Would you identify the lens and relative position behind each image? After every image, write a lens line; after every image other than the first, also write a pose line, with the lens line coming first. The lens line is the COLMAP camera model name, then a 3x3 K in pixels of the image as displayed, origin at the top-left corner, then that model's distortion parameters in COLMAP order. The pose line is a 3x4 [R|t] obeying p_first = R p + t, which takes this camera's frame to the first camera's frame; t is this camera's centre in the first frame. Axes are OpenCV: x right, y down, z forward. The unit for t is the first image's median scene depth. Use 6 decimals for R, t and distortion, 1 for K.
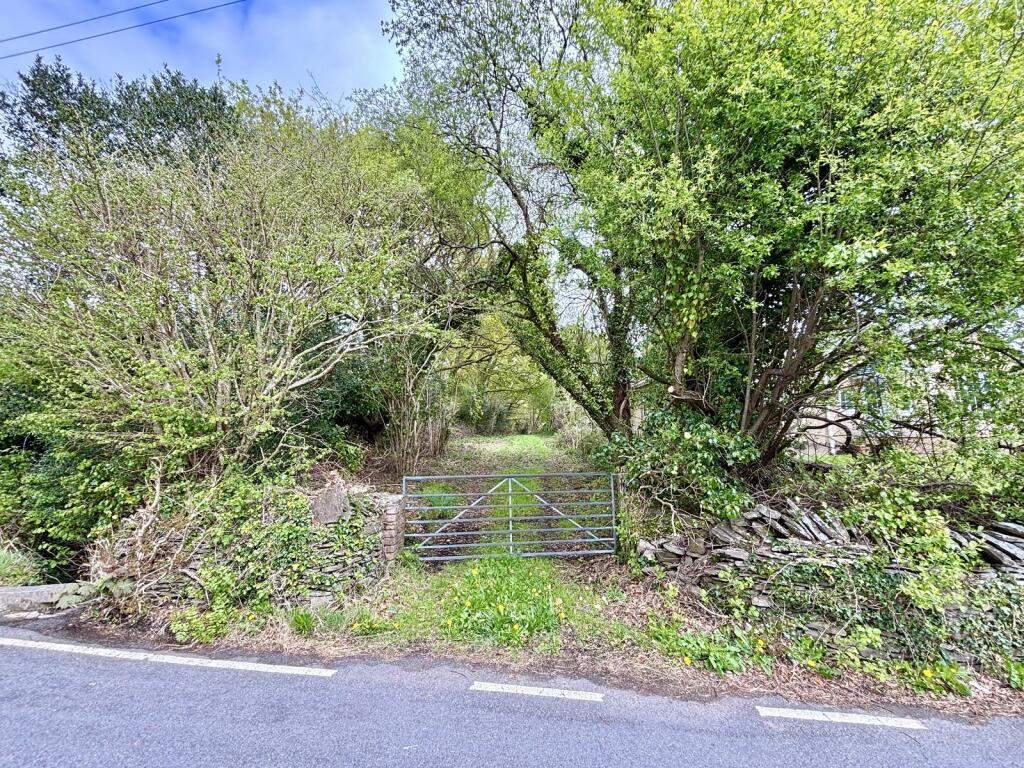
lens RADIAL K [[408.5, 0, 518.2], [0, 408.5, 380.6], [0, 0, 1]] dist [-0.000929, -0.000325]
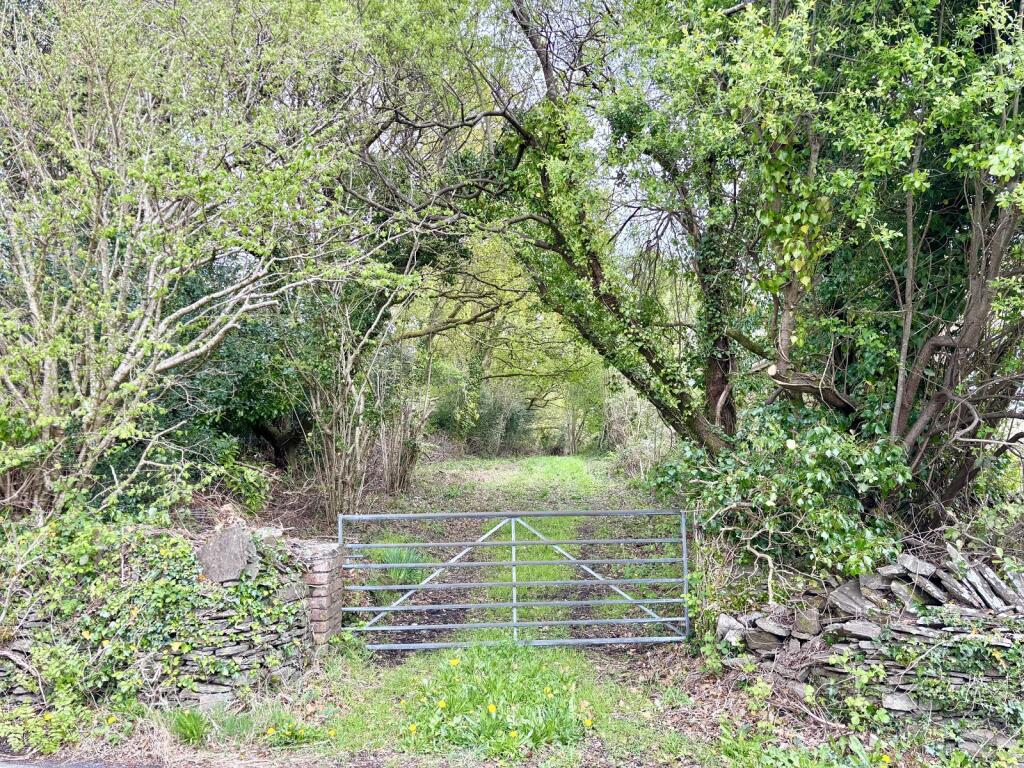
lens RADIAL K [[757.7, 0, 512.0], [0, 757.7, 384.0], [0, 0, 1]] dist [0.031129, -0.002355]
pose [[0.999022, -0.002703, -0.044140, 0.037817], [0.004307, 0.999332, 0.036292, -0.001116], [0.044012, -0.036447, 0.998366, -0.157303]]
